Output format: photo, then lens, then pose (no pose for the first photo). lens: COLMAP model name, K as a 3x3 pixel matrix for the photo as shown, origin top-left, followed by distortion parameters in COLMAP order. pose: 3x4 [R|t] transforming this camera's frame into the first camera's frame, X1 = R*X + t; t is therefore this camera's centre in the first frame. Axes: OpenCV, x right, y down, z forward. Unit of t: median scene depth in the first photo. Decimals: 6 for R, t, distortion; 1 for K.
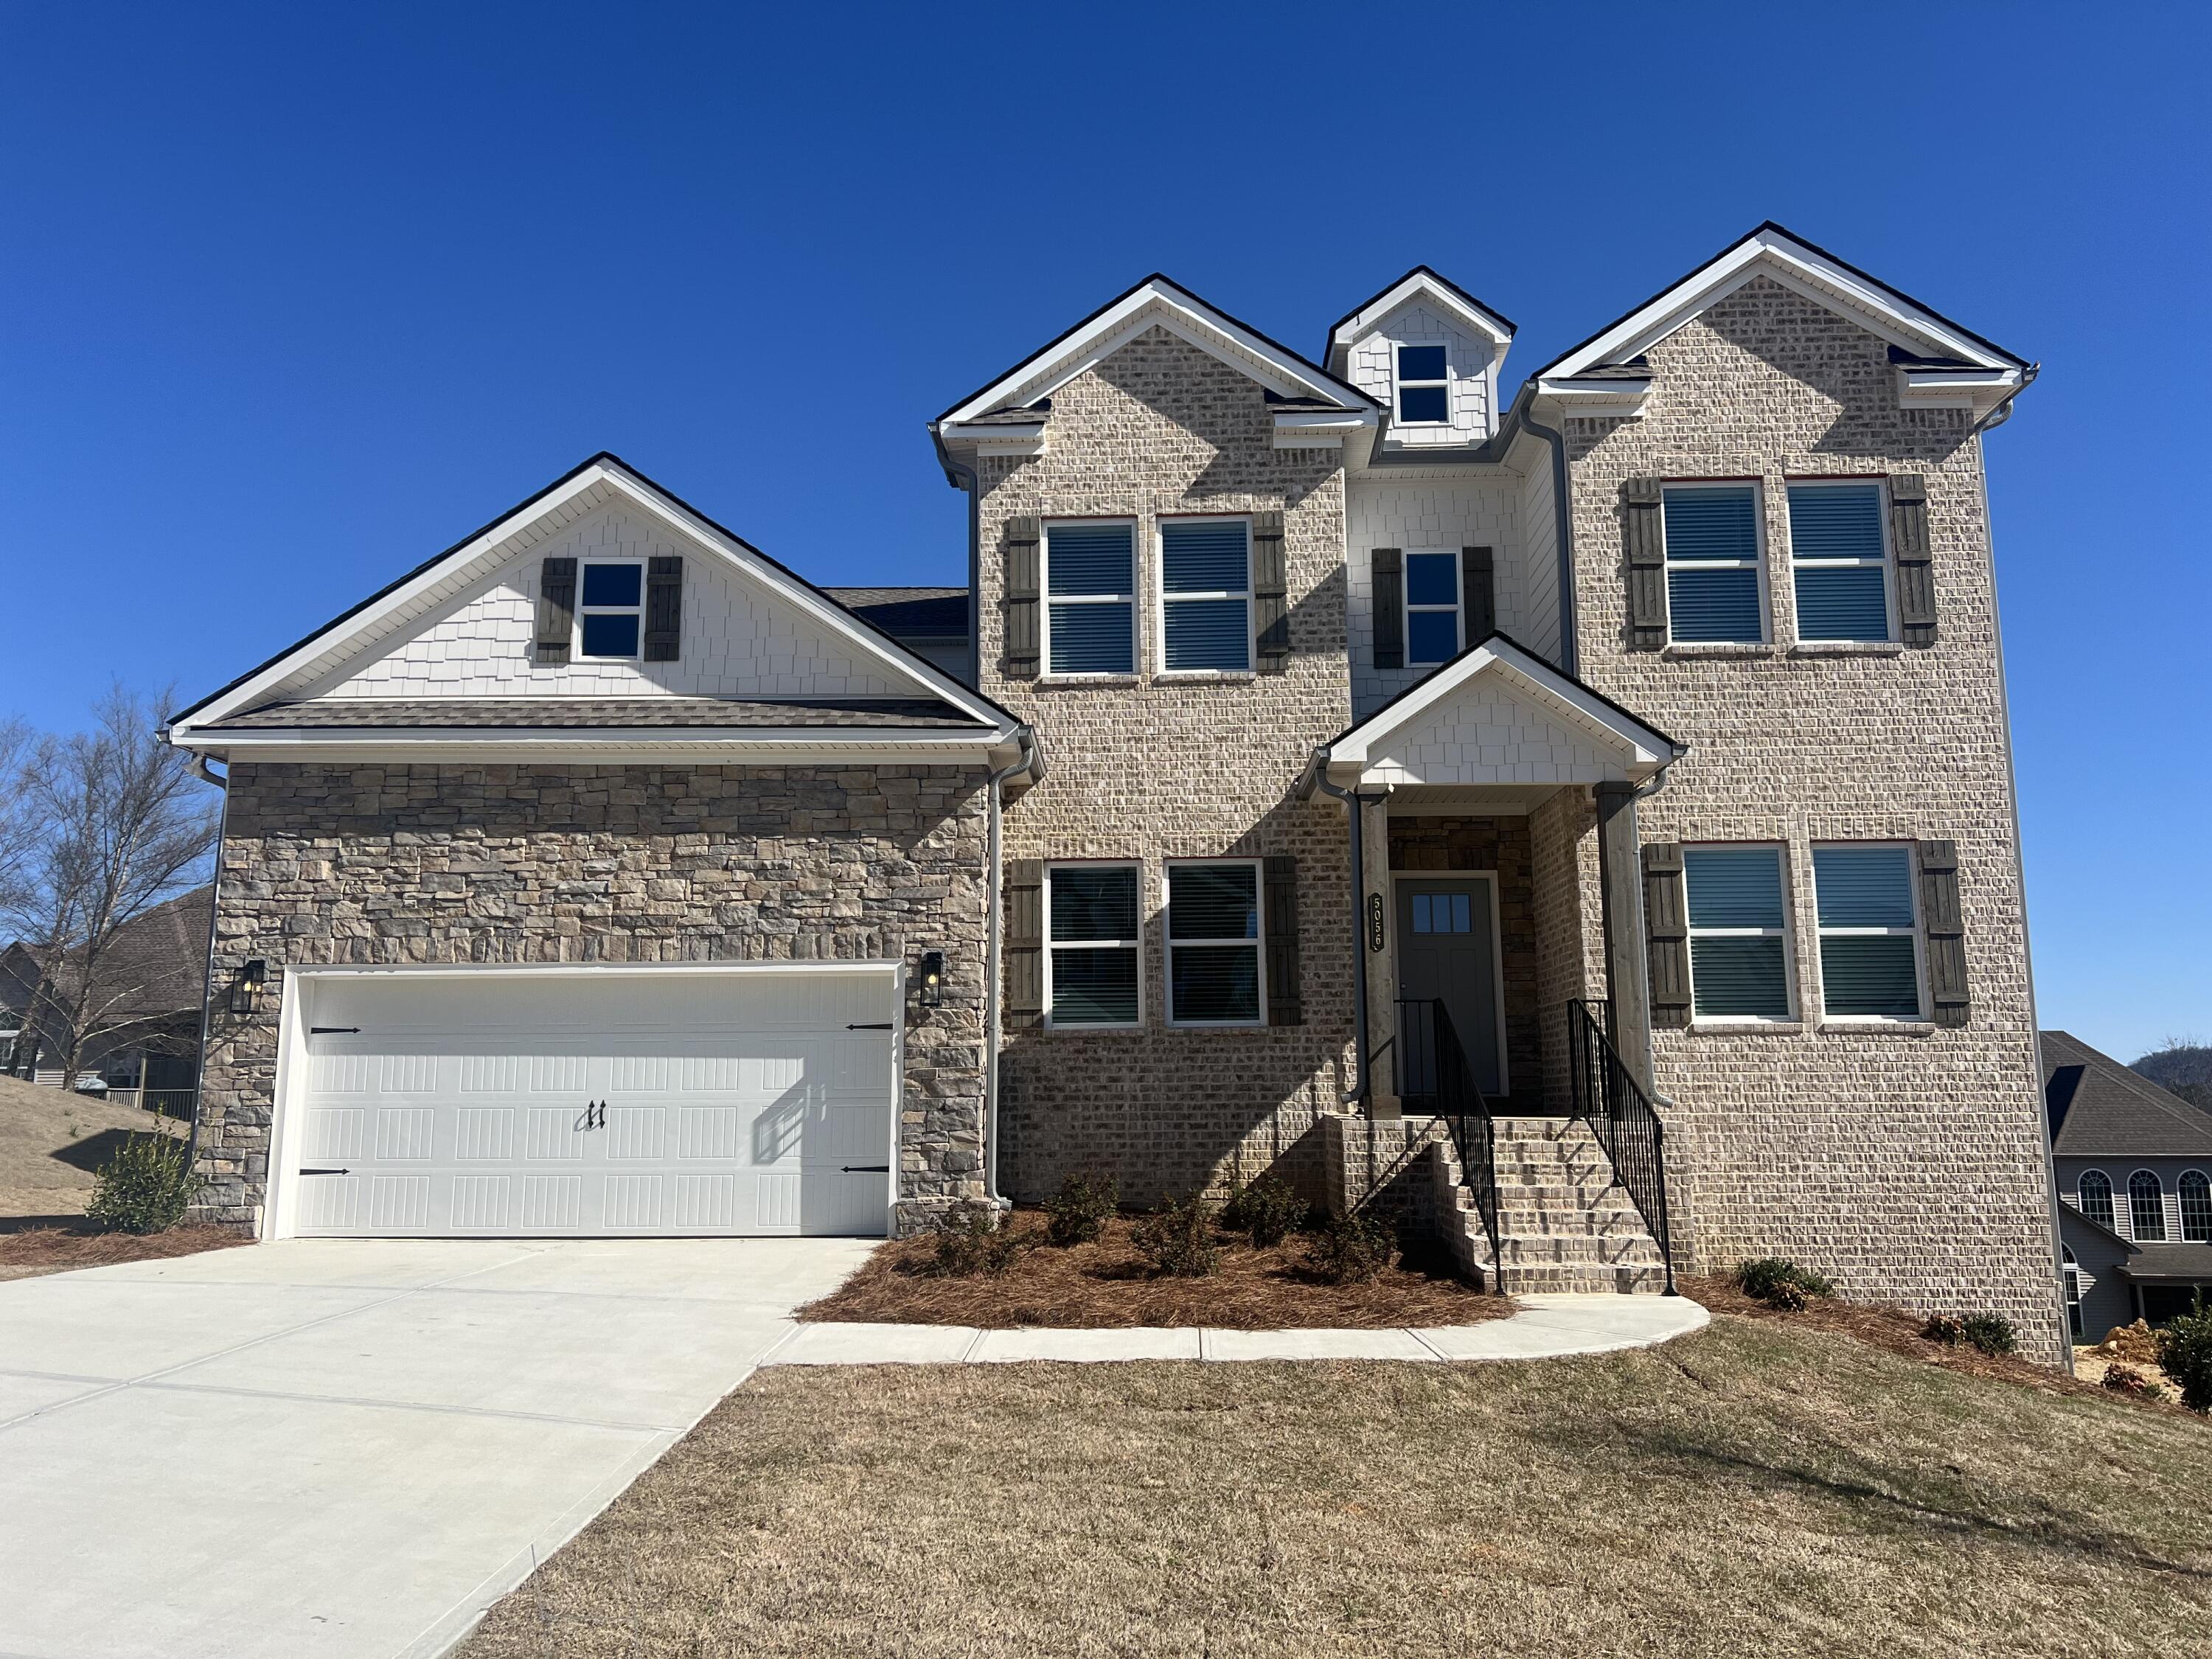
lens RADIAL K [[1688.3, 0, 1089.1], [0, 1688.3, 836.6], [0, 0, 1]] dist [0.064864, -0.009110]
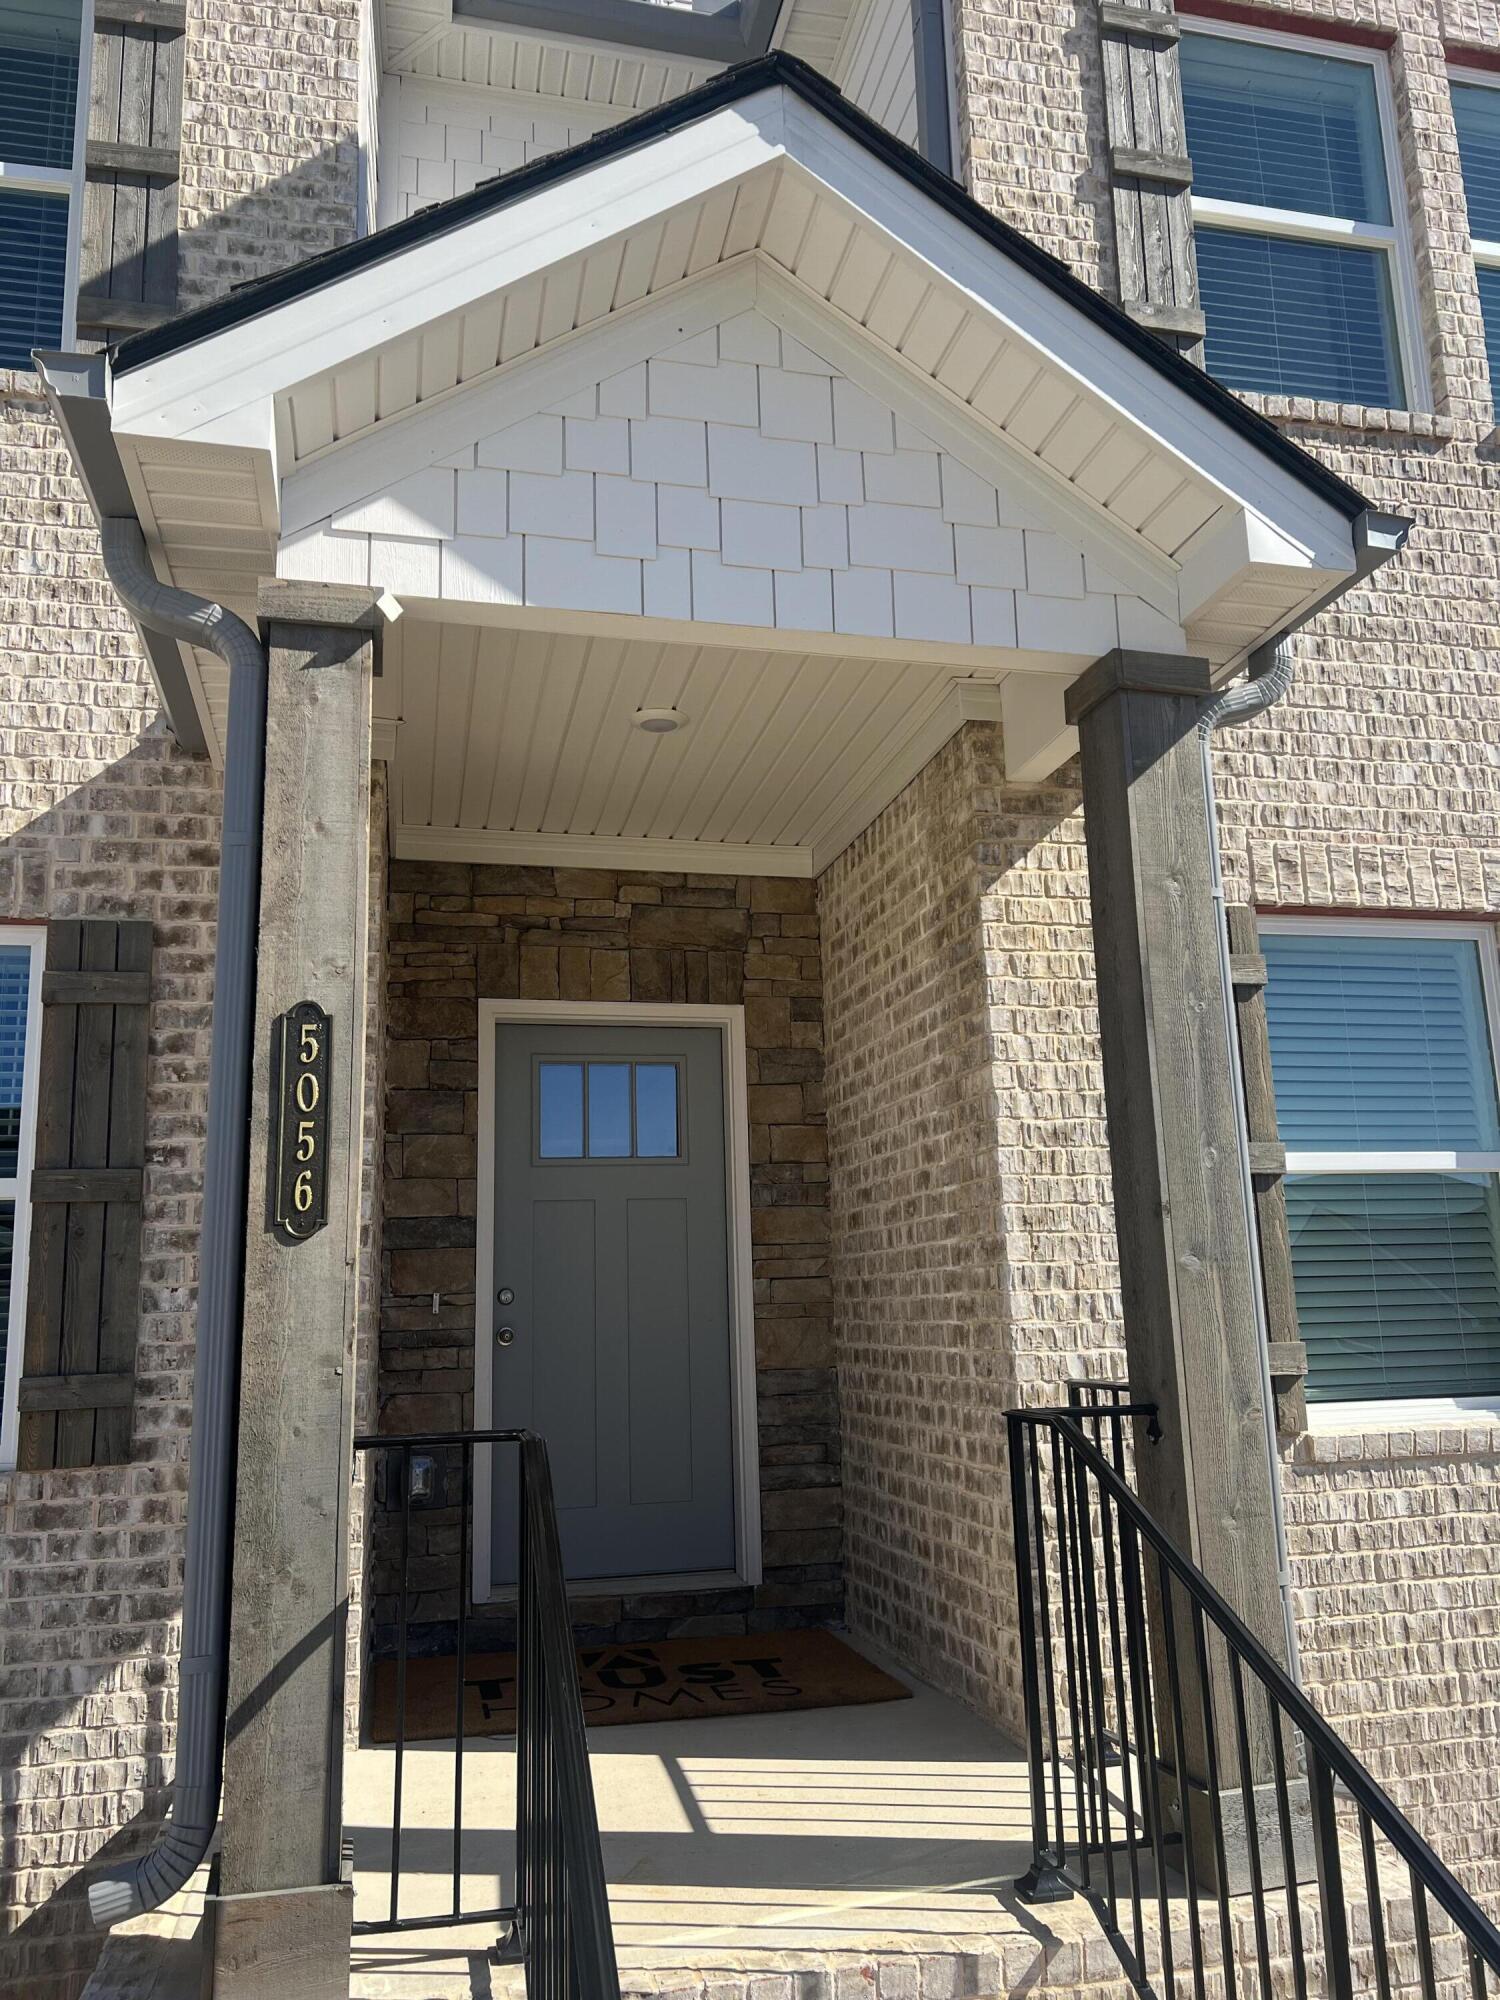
lens RADIAL K [[1526.5, 0, 743.8], [0, 1526.5, 989.6], [0, 0, 1]] dist [0.064864, -0.009110]
pose [[0.965950, 0.032671, 0.256660, 0.157414], [-0.019716, 0.998406, -0.052890, 0.038458], [-0.257978, 0.046028, 0.965054, 0.694189]]
